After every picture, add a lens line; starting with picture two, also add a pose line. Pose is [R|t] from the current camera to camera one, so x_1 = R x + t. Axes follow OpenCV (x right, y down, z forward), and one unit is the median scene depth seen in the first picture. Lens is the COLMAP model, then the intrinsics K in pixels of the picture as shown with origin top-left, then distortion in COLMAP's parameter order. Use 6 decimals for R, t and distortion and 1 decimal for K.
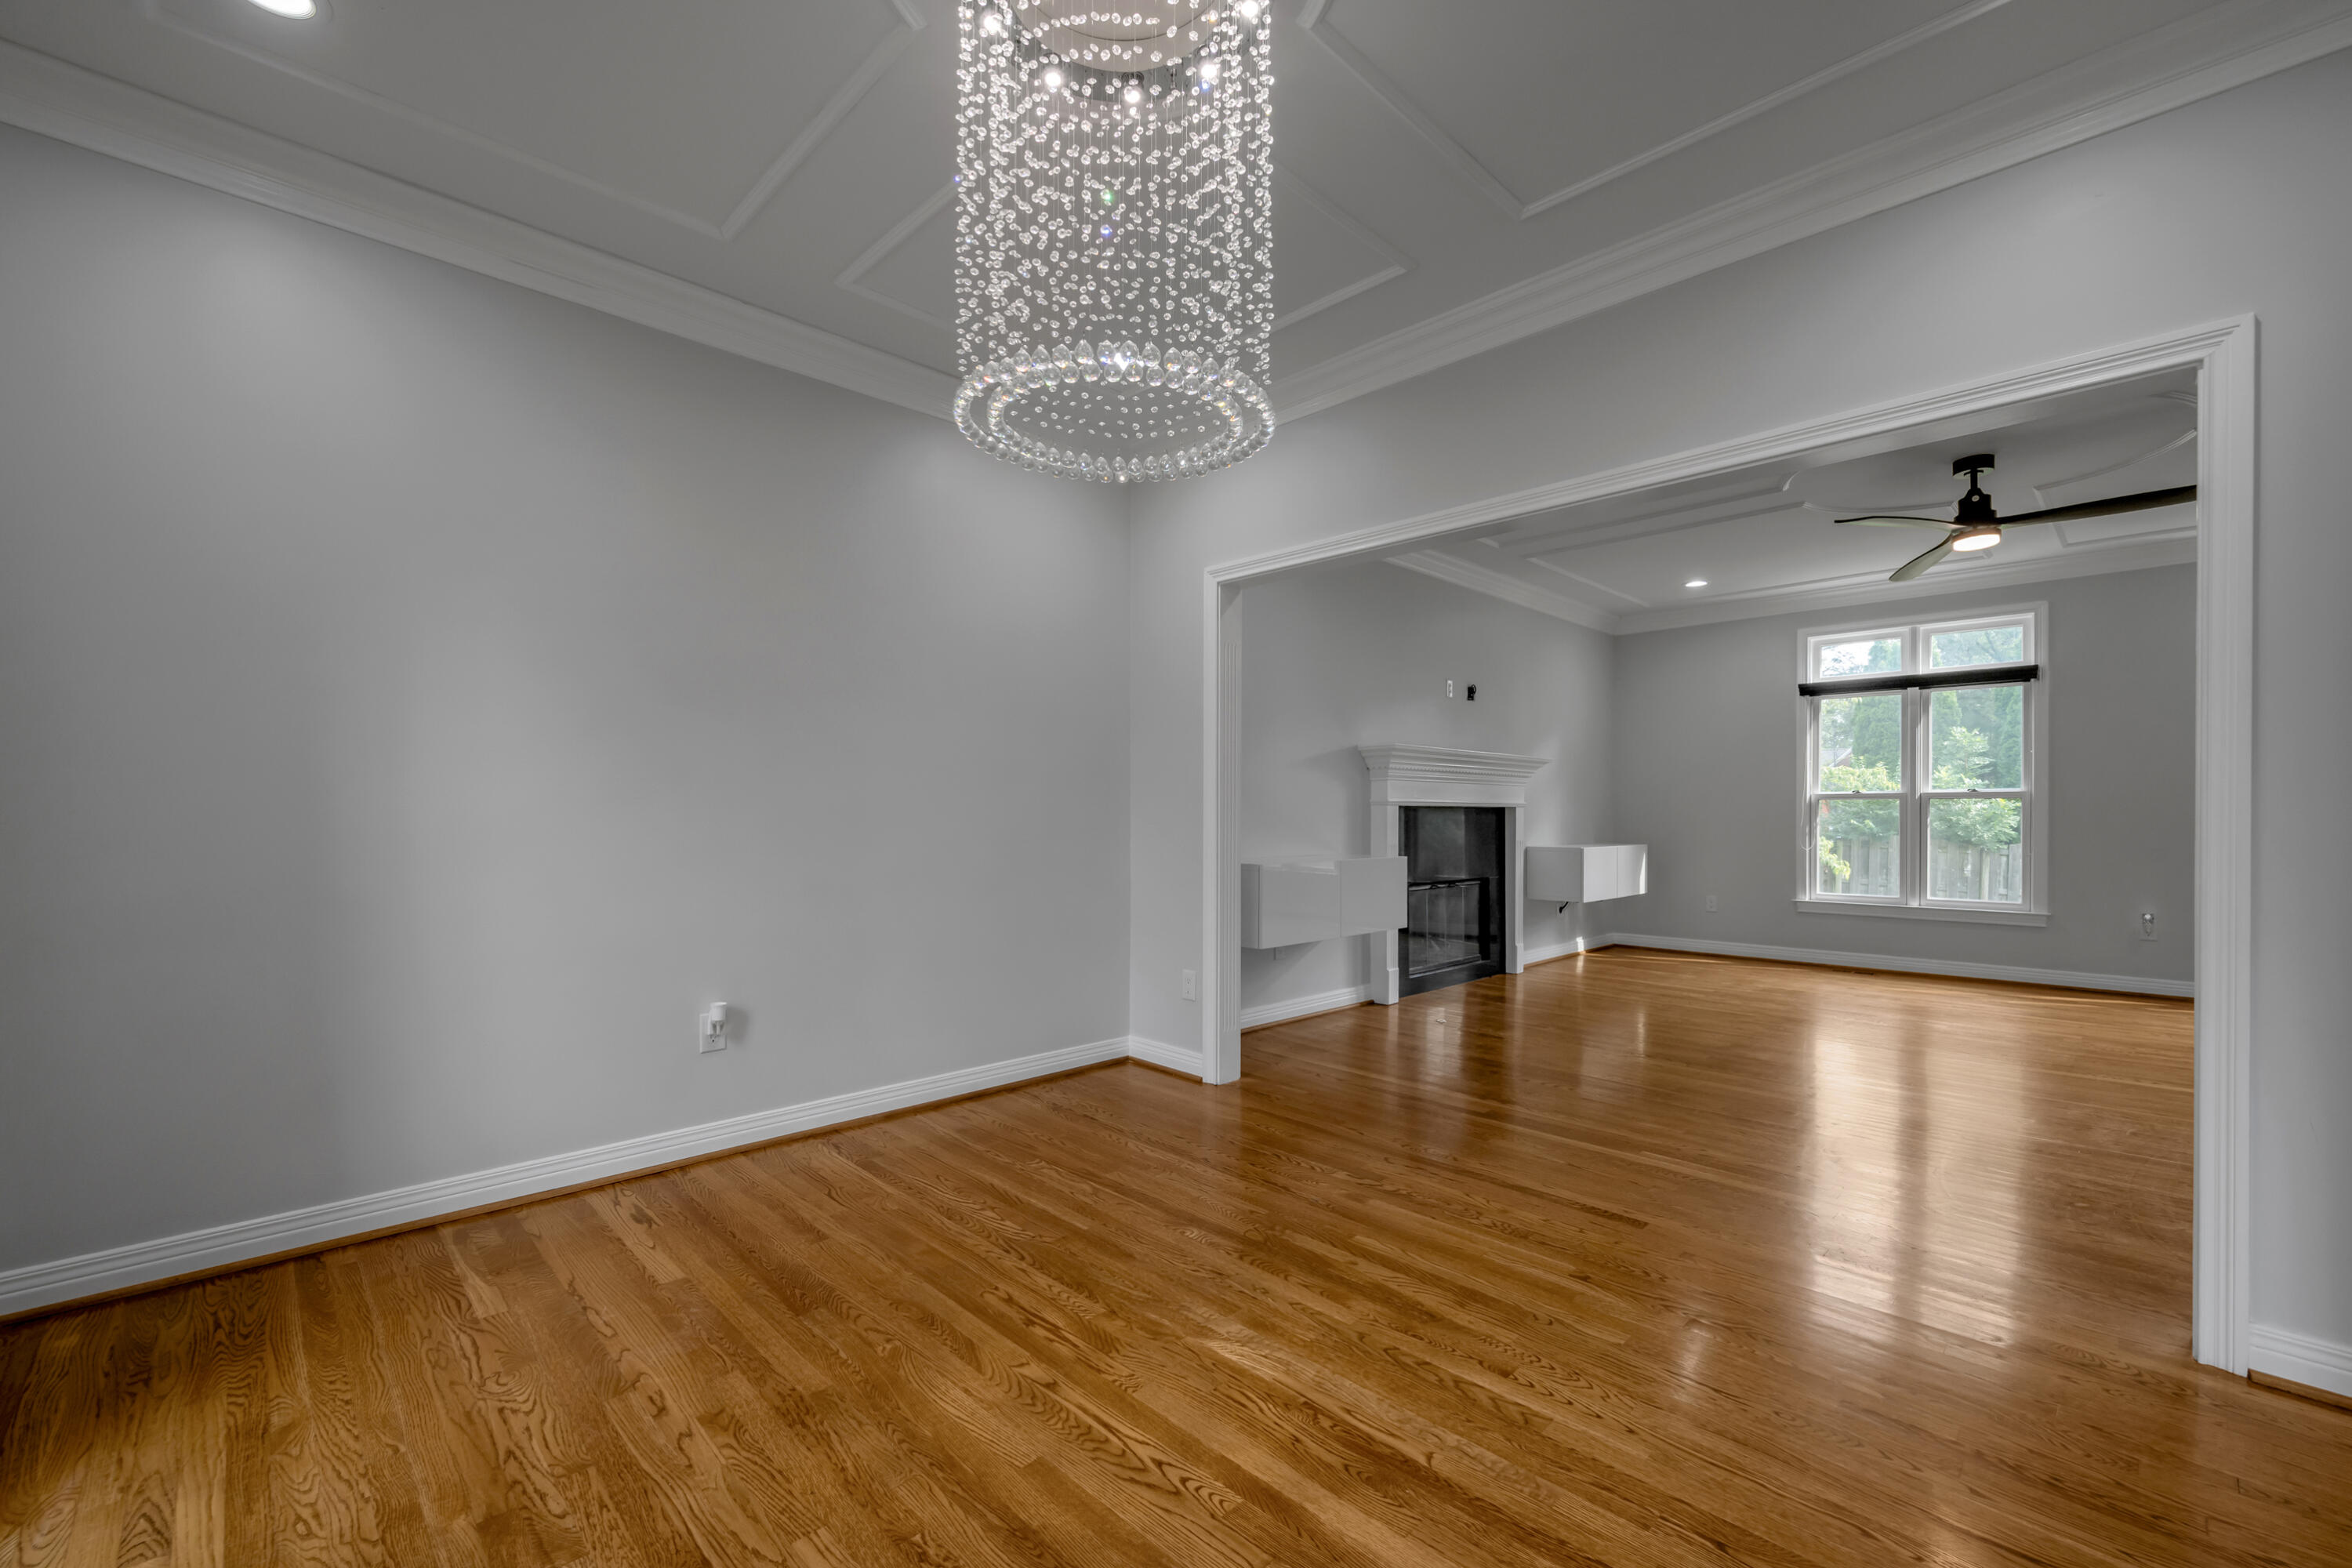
lens RADIAL K [[966.6, 0, 1195.6], [0, 966.6, 819.7], [0, 0, 1]] dist [0.002305, 0.000284]
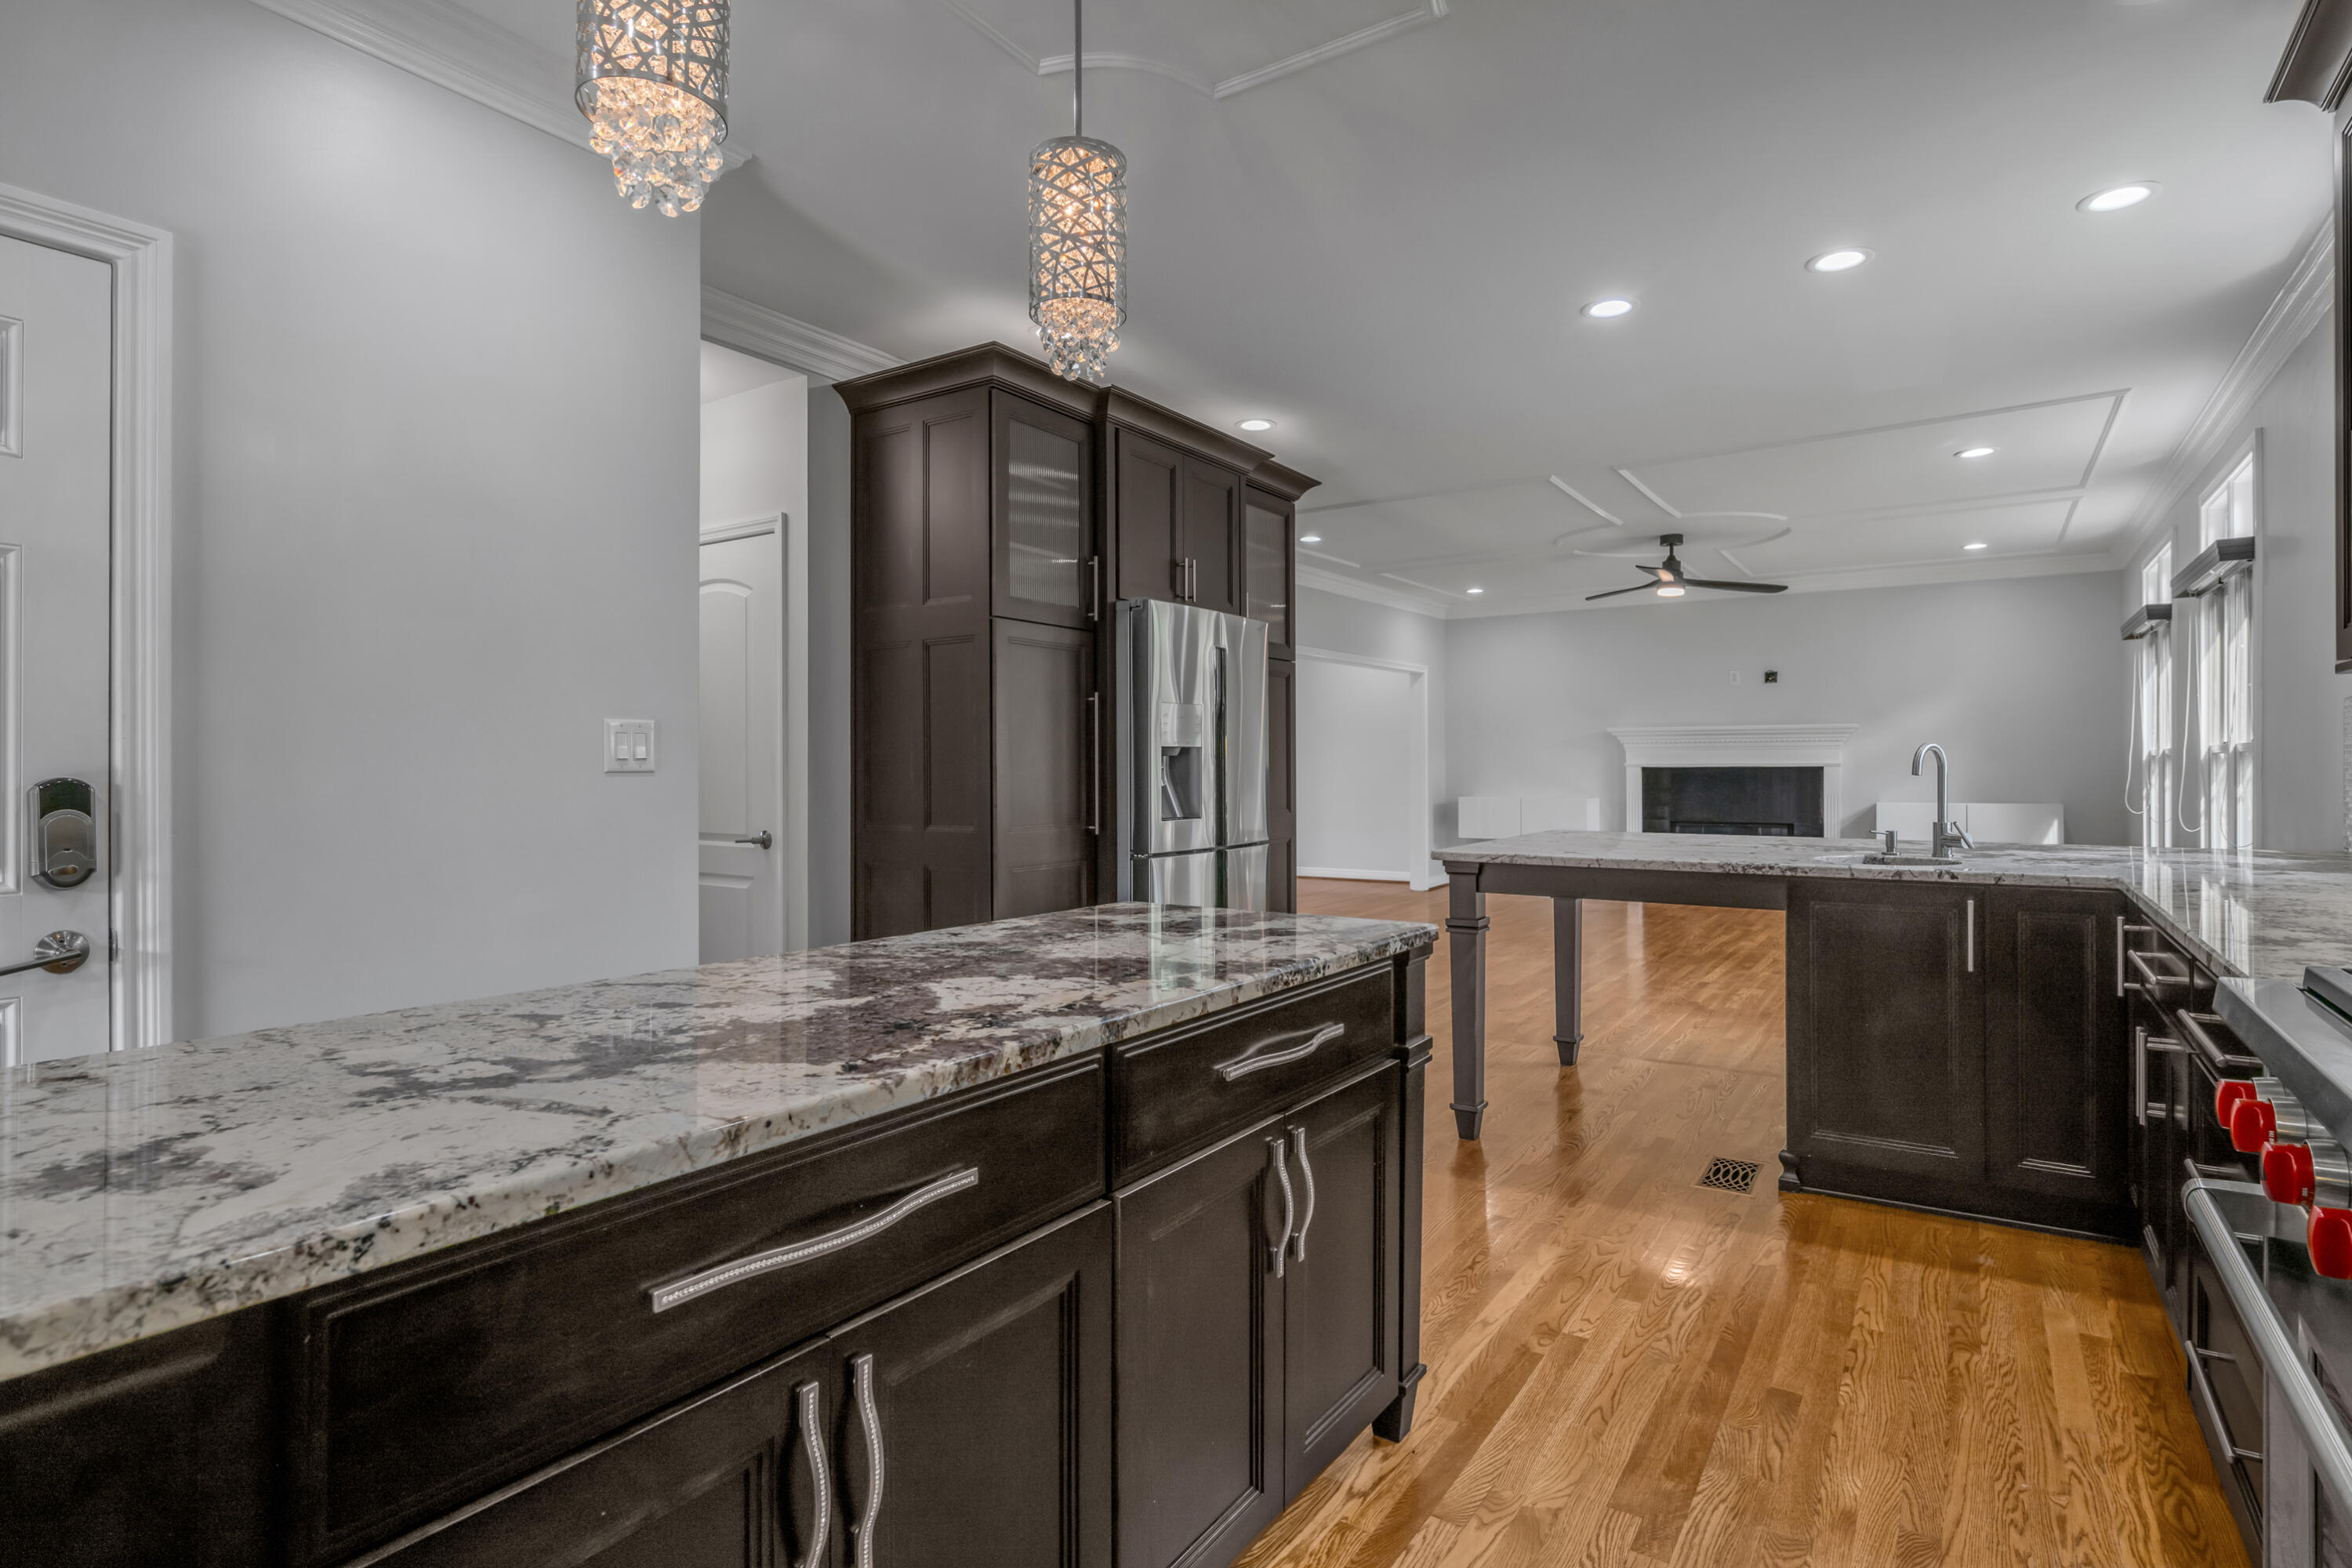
lens RADIAL K [[1198.3, 0, 1203.2], [0, 1198.3, 770.2], [0, 0, 1]] dist [0.002307, 0.000445]
pose [[0.212268, -0.000206, -0.977211, 1.897261], [0.000166, 1.000000, -0.000175, -0.009783], [0.977211, -0.000125, 0.212268, -0.074300]]
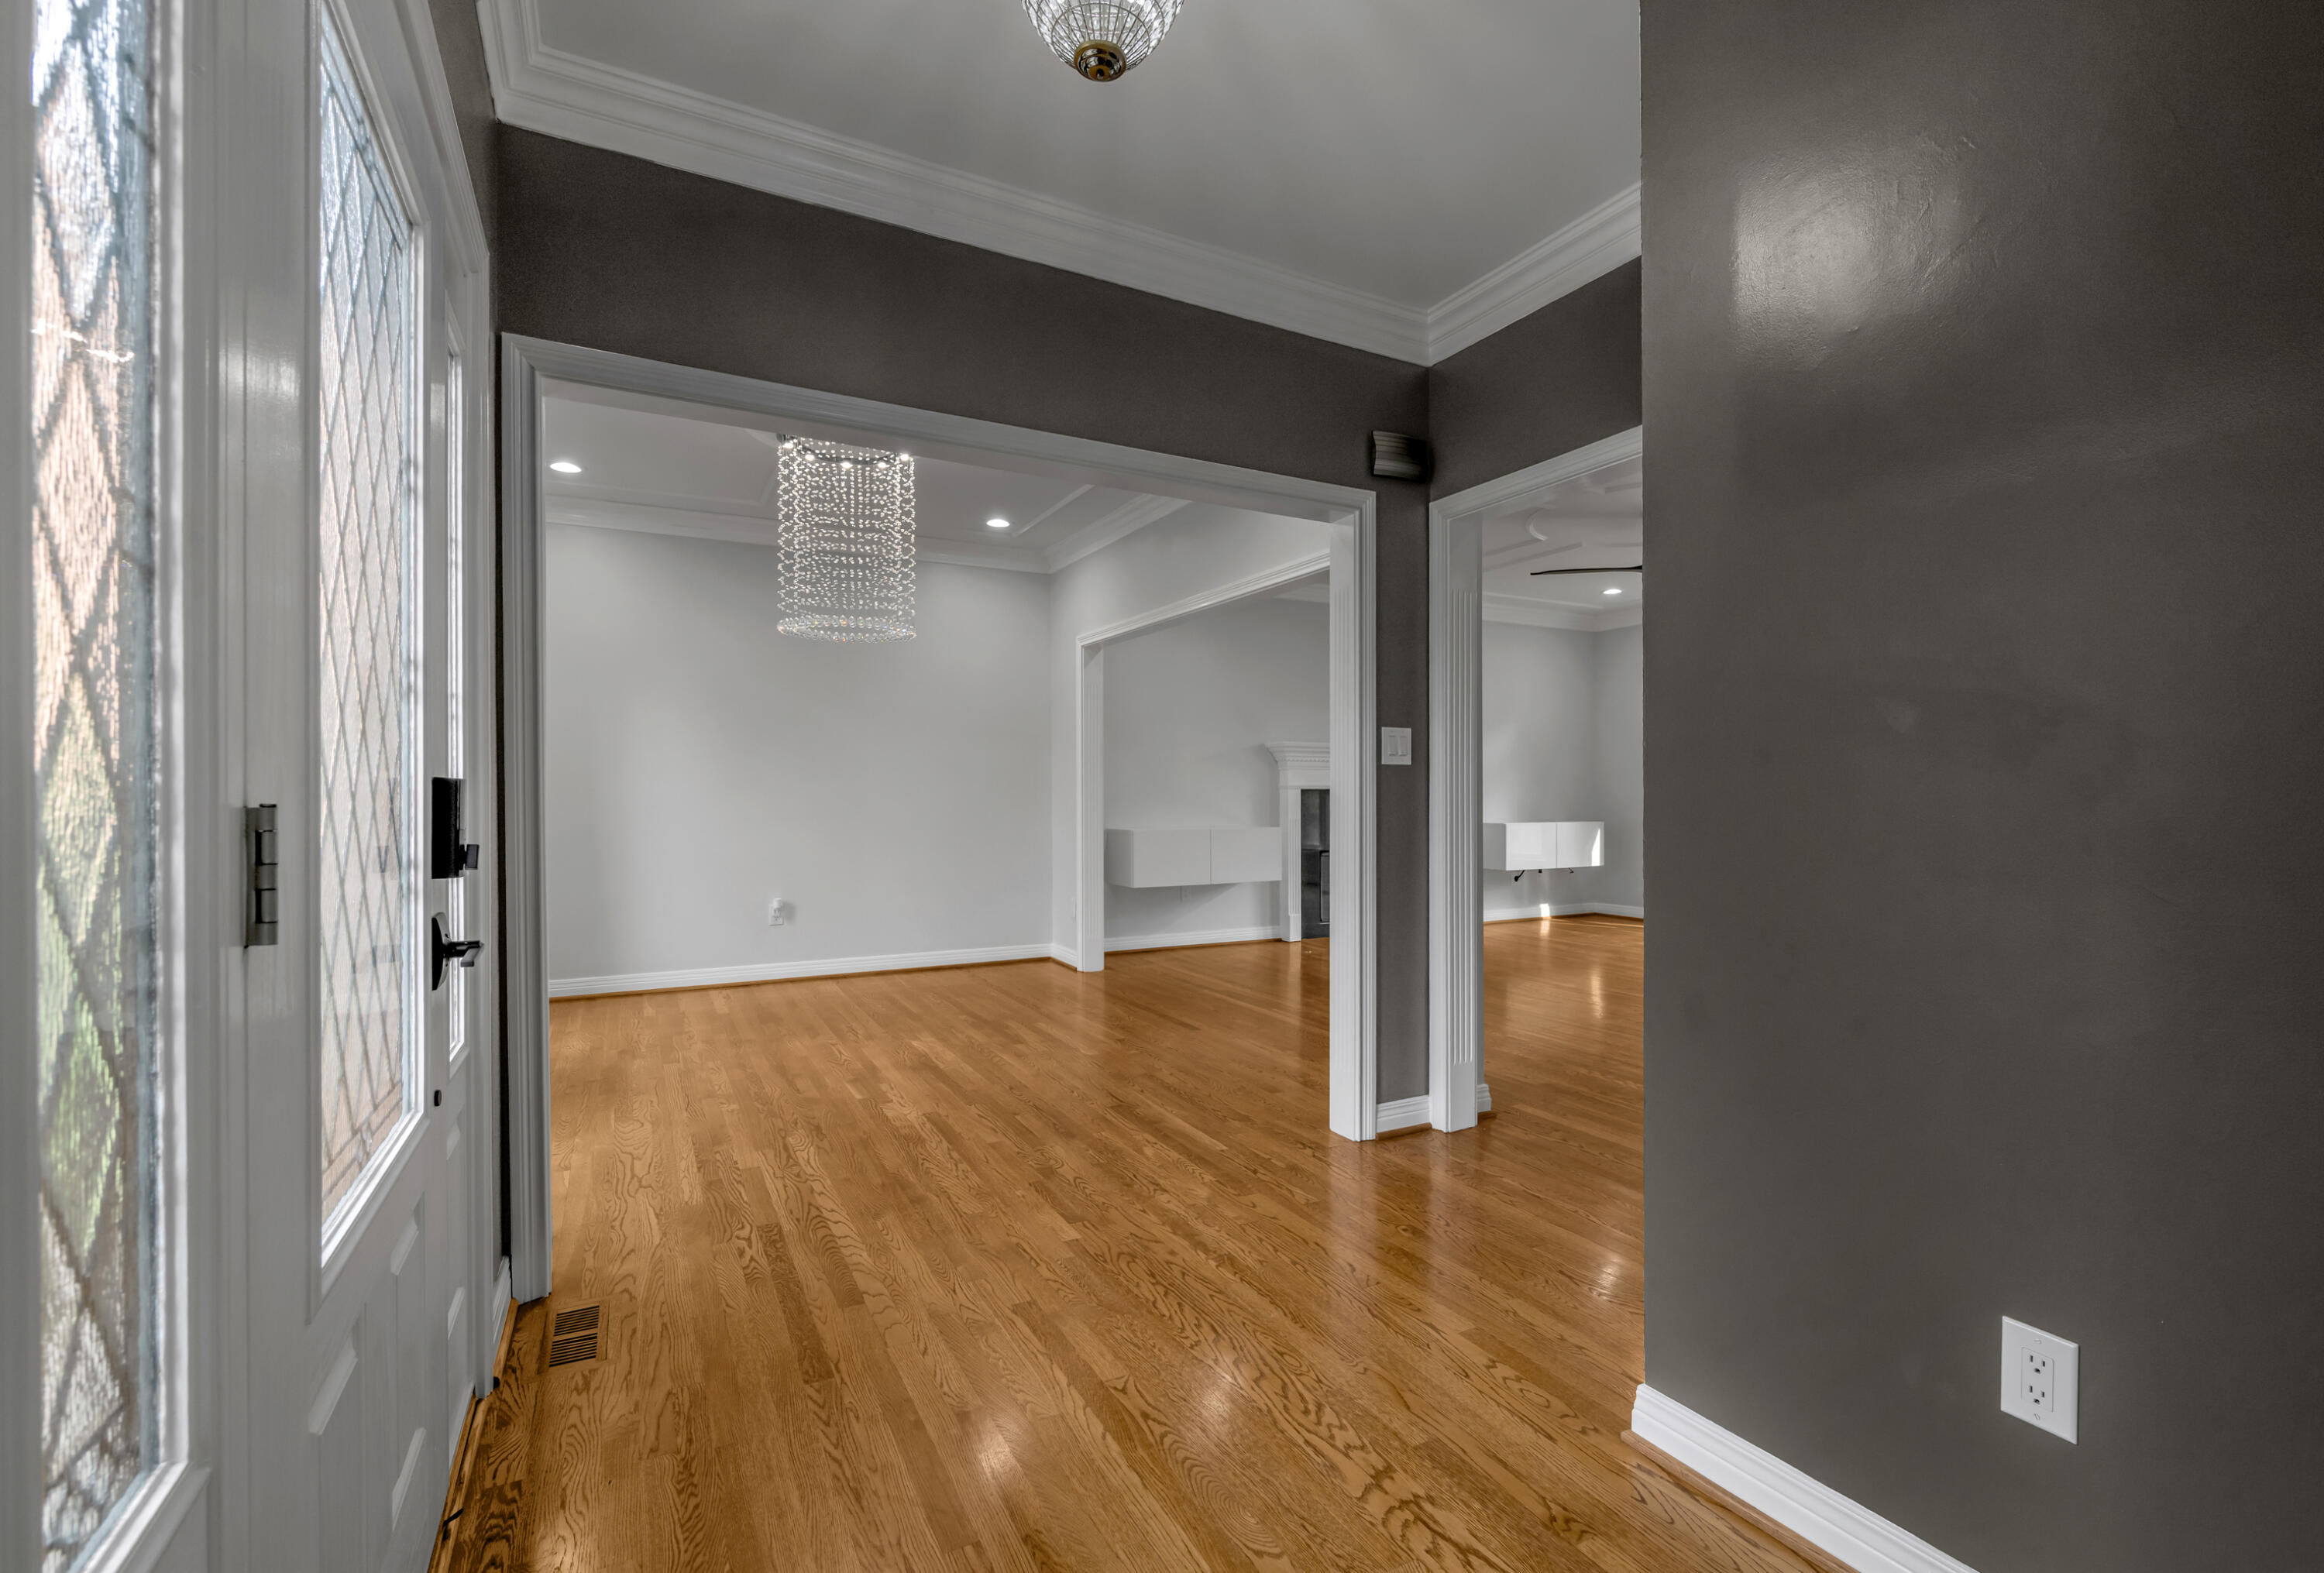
lens RADIAL K [[1028.5, 0, 1168.3], [0, 1028.5, 800.1], [0, 0, 1]] dist [0.000875, 0.000092]
pose [[0.956493, -0.002160, -0.291748, 0.444936], [0.001452, 0.999995, -0.002645, 0.003844], [0.291752, 0.002107, 0.956492, -0.371733]]
